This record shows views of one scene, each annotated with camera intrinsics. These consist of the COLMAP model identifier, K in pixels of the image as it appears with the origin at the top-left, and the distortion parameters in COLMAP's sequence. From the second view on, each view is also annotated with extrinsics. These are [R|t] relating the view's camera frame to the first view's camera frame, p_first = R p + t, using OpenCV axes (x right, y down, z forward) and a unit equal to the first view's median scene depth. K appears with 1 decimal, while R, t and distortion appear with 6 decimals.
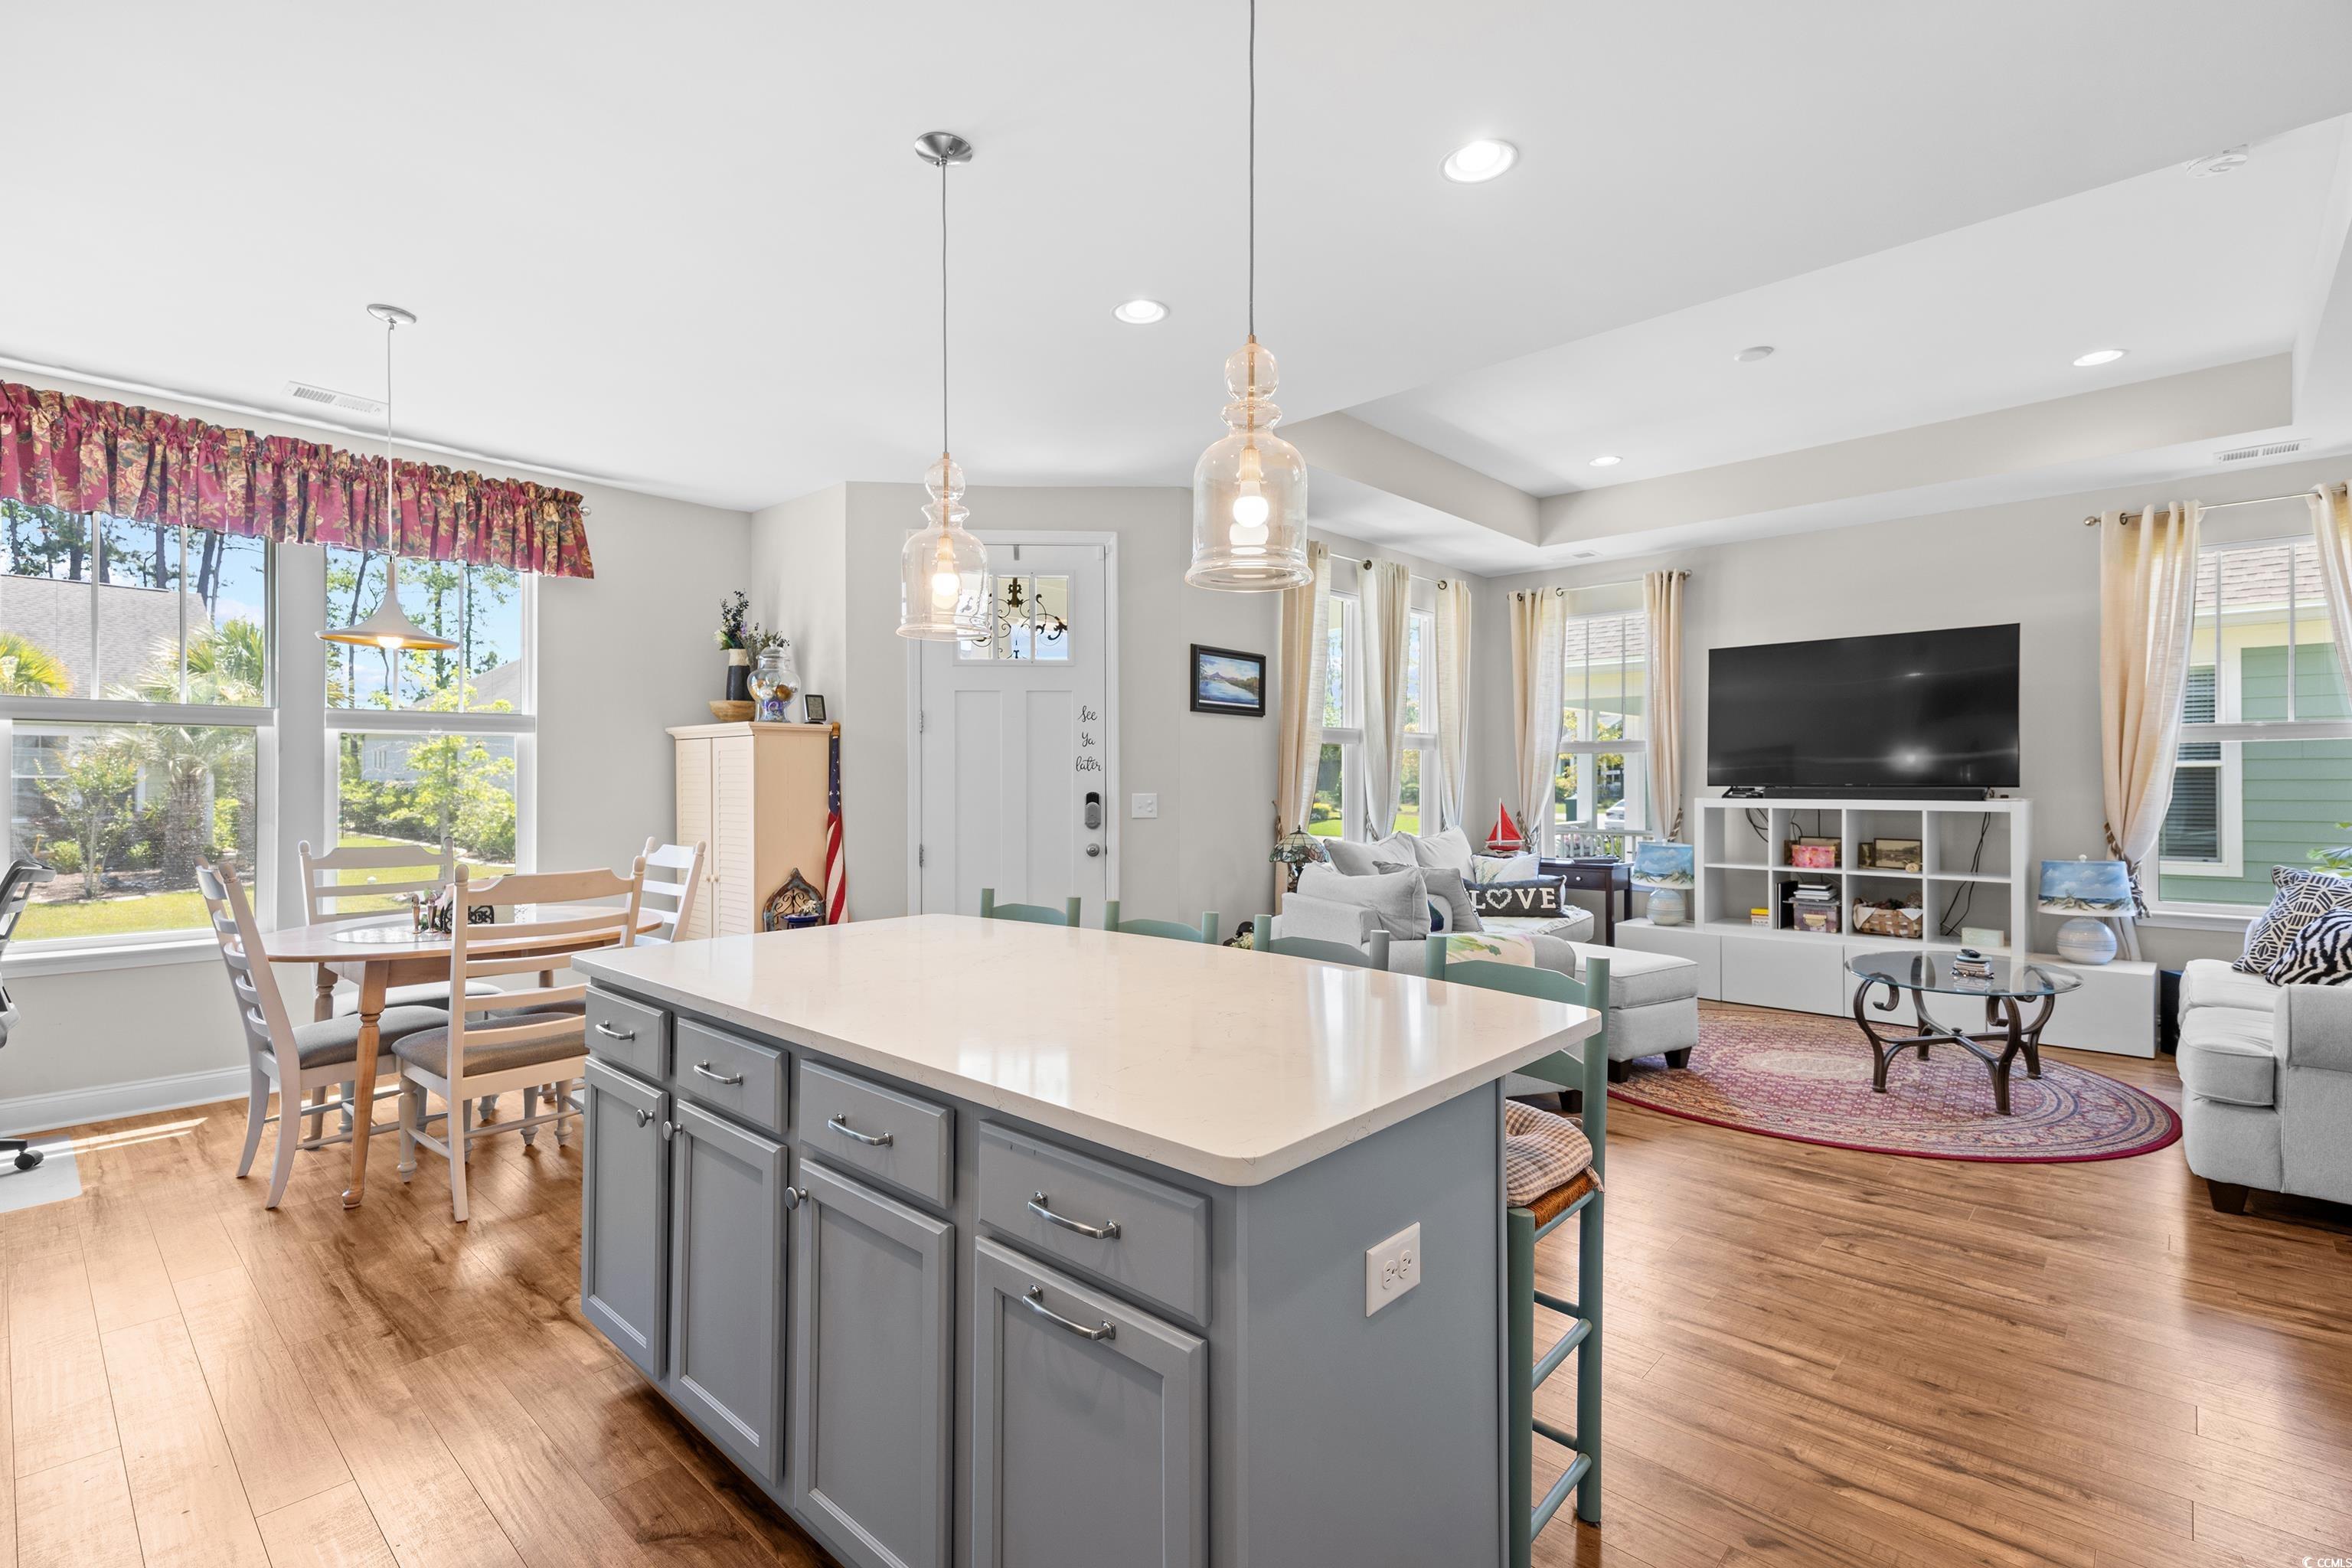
lens RADIAL K [[1073.7, 0, 1177.4], [0, 1073.7, 778.9], [0, 0, 1]] dist [0.055691, -0.018379]
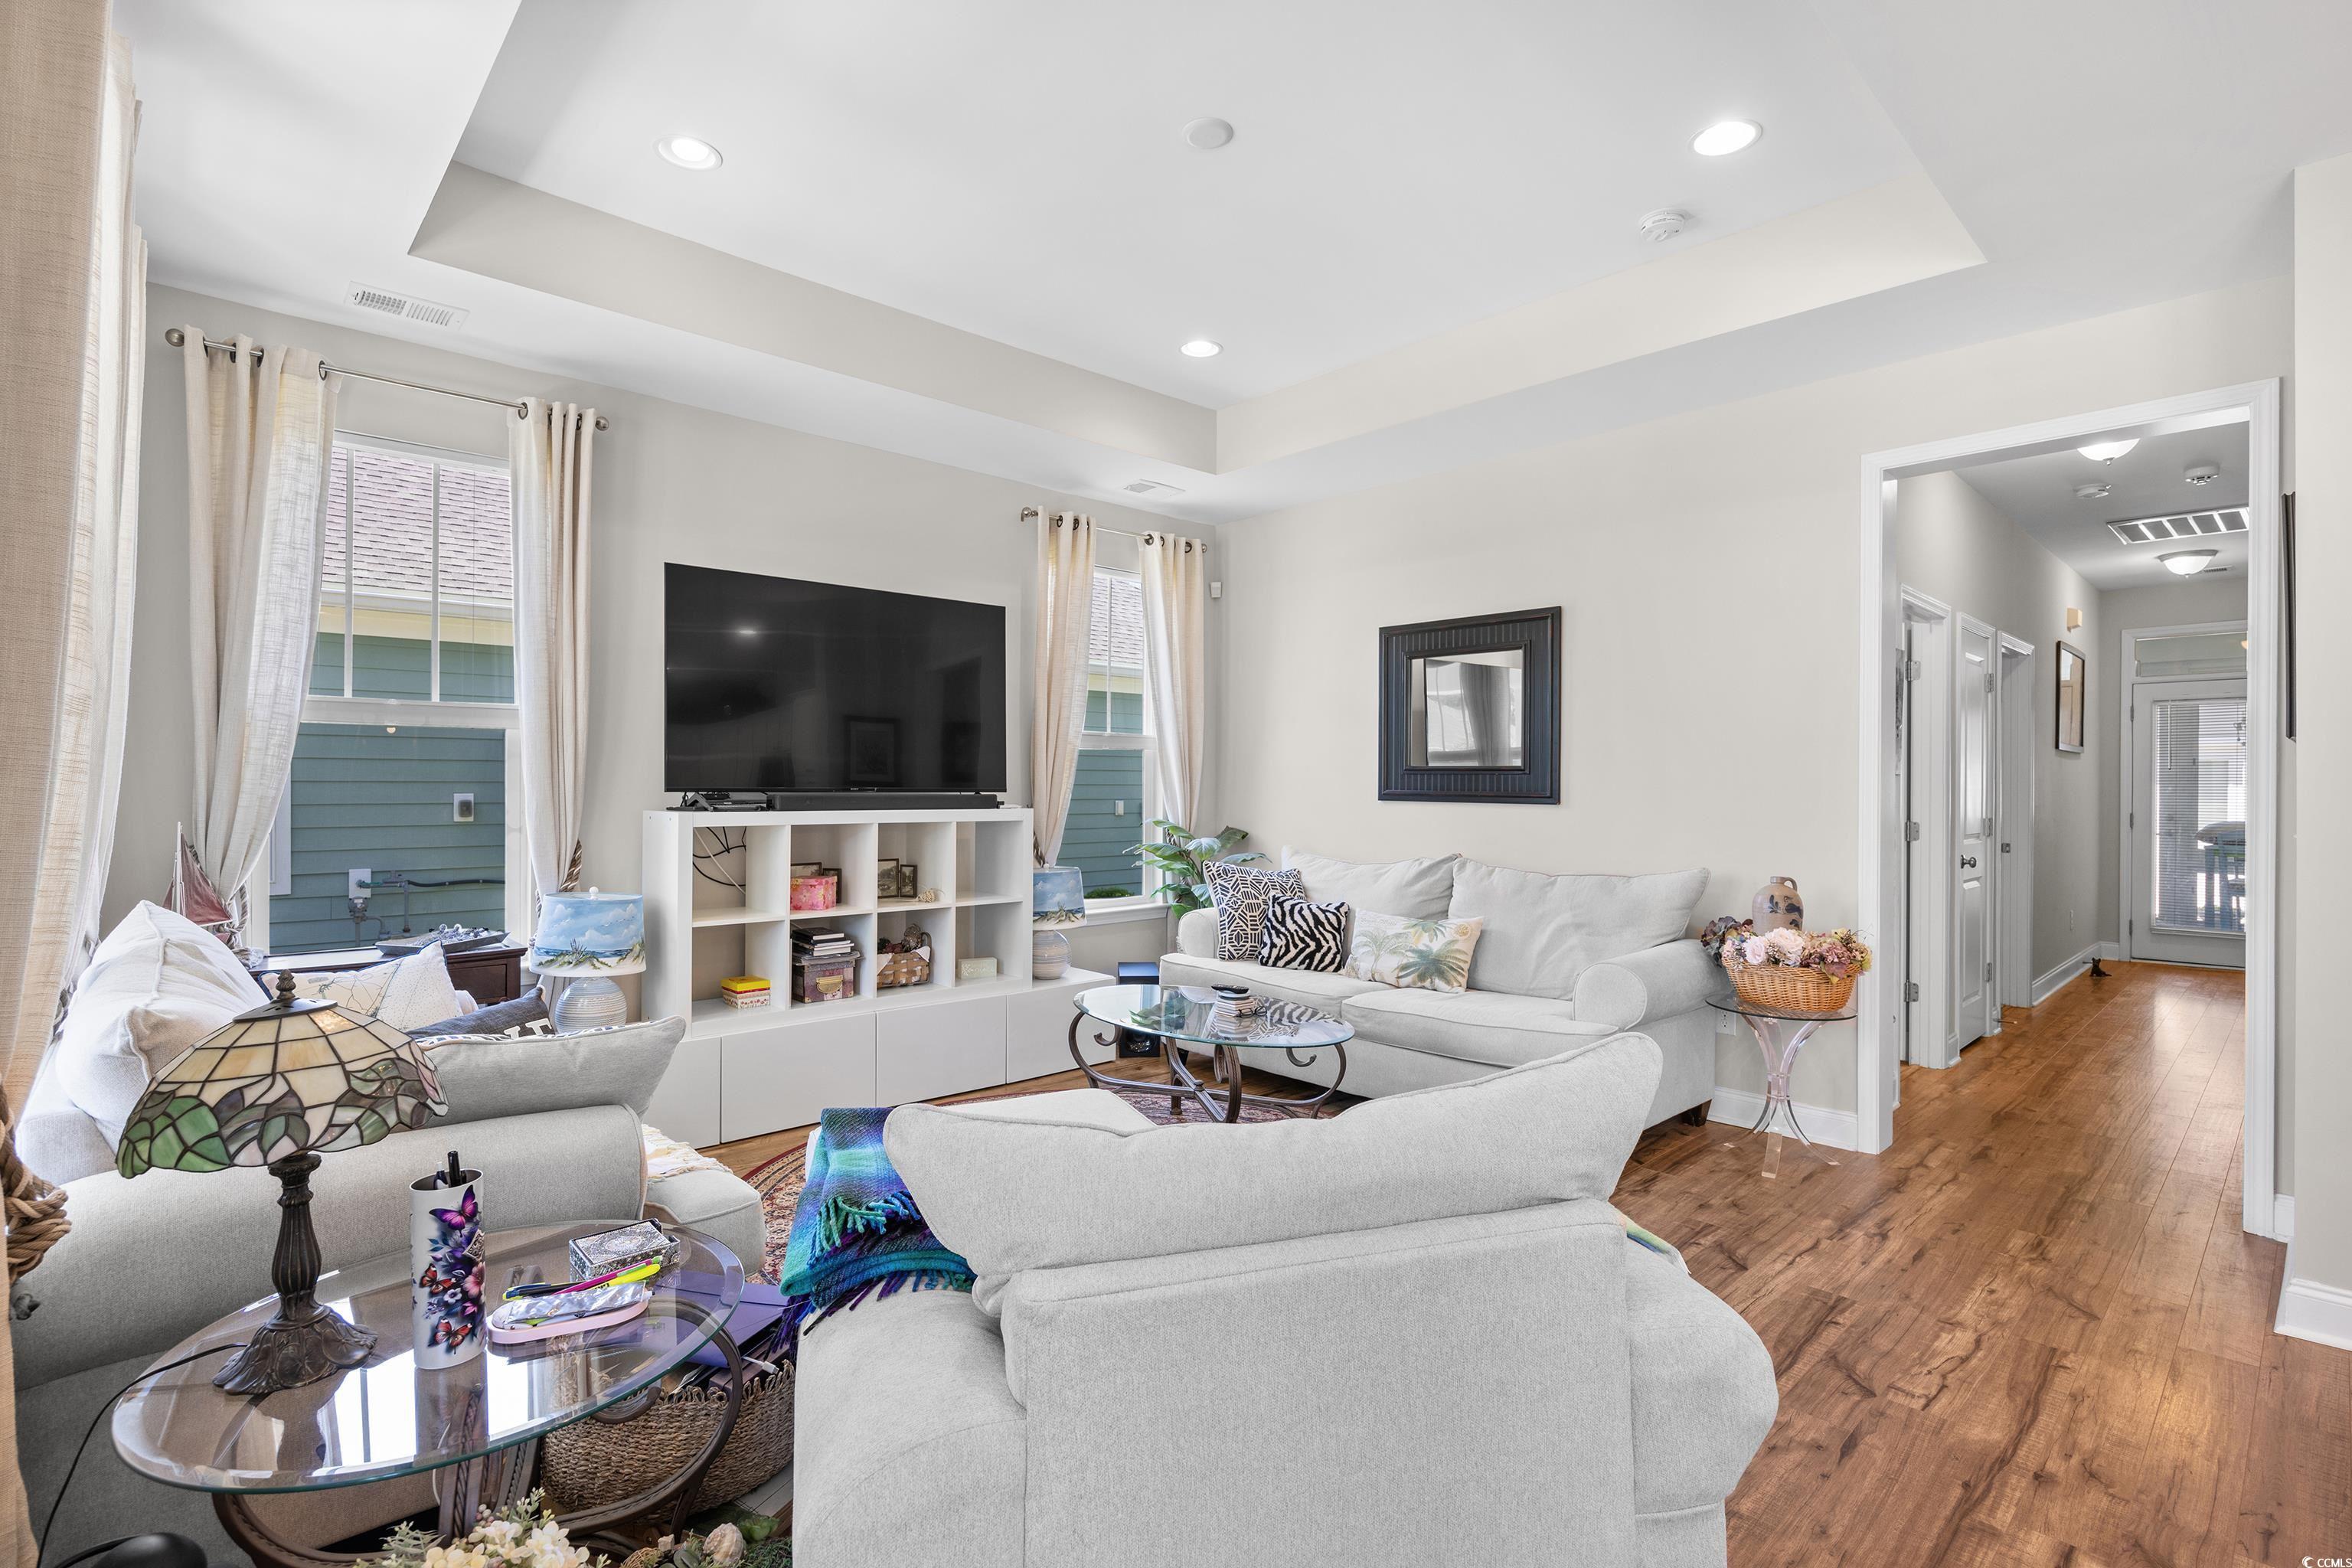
lens RADIAL K [[1094.2, 0, 1176.8], [0, 1094.2, 788.9], [0, 0, 1]] dist [-0.000820, -0.019342]
pose [[0.076665, -0.001376, 0.997056, -0.105593], [-0.007543, 0.999970, 0.001960, 0.002097], [-0.997028, -0.007671, 0.076652, 0.818239]]
